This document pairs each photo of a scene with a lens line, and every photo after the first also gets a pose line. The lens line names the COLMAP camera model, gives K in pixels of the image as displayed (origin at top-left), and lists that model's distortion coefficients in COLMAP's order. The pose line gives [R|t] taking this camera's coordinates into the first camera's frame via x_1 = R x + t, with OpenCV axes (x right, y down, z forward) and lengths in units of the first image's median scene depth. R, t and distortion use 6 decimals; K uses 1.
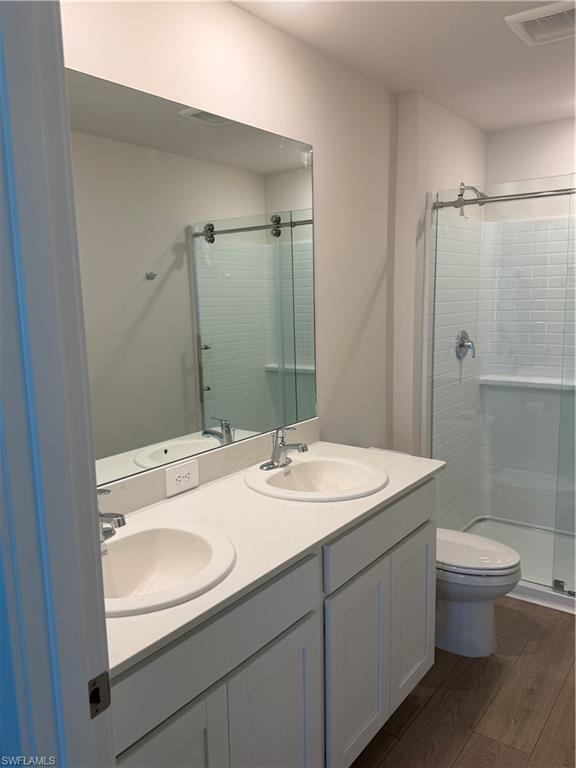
lens RADIAL K [[590.7, 0, 285.7], [0, 590.7, 390.9], [0, 0, 1]] dist [-0.011298, -0.018132]
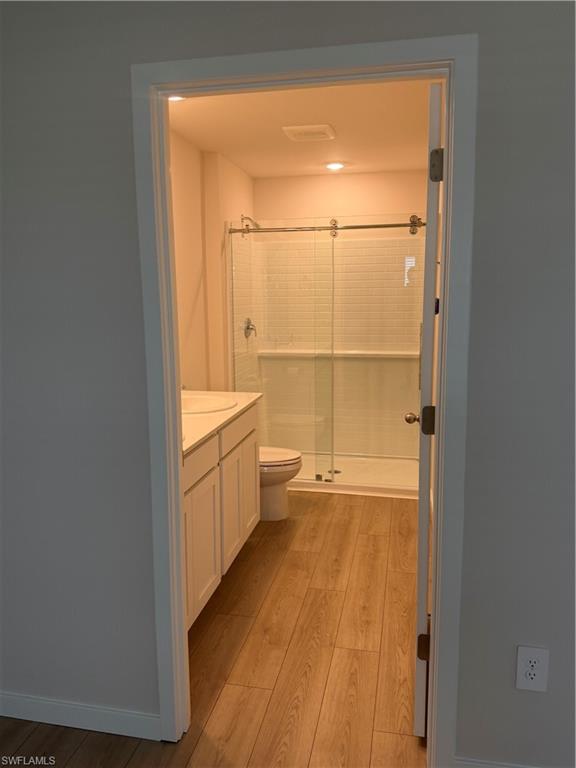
lens RADIAL K [[590.7, 0, 290.1], [0, 590.7, 381.2], [0, 0, 1]] dist [-0.011298, -0.018132]
pose [[0.897355, -0.040946, 0.439406, -0.316065], [0.046521, 0.998915, -0.001923, 0.076820], [-0.438851, 0.022167, 0.898286, -0.429312]]
